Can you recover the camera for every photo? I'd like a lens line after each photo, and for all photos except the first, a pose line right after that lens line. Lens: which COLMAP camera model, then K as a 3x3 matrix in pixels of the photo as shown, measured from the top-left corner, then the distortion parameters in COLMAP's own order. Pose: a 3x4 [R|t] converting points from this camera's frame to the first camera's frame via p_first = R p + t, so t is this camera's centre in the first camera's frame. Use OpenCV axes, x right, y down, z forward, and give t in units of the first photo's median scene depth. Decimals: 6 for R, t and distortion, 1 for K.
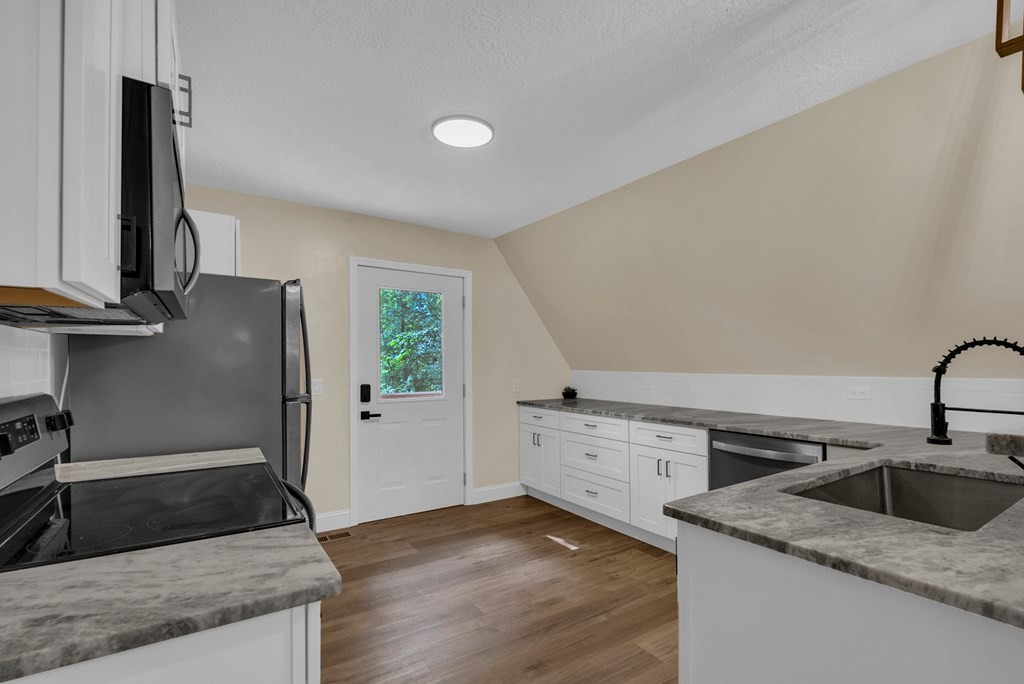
lens RADIAL K [[450.6, 0, 527.9], [0, 450.6, 361.6], [0, 0, 1]] dist [-0.009029, 0.000118]
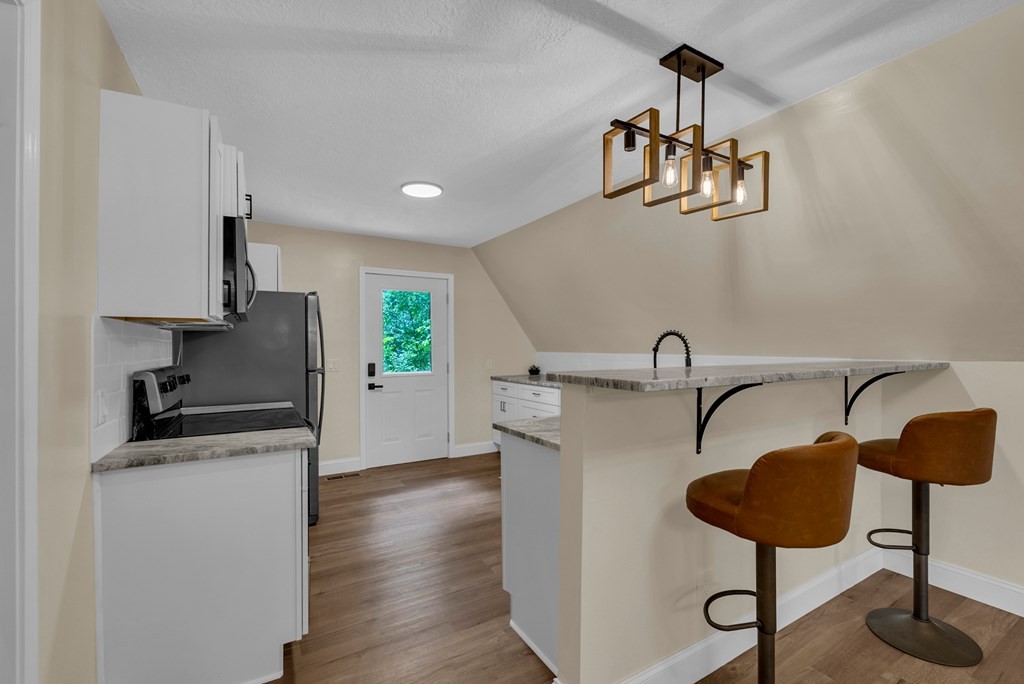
lens RADIAL K [[450.6, 0, 512.5], [0, 450.6, 343.4], [0, 0, 1]] dist [-0.009029, 0.000118]
pose [[0.994337, -0.005684, -0.106118, 0.192626], [0.005290, 0.999978, -0.003992, 0.000329], [0.106138, 0.003408, 0.994346, -0.273486]]
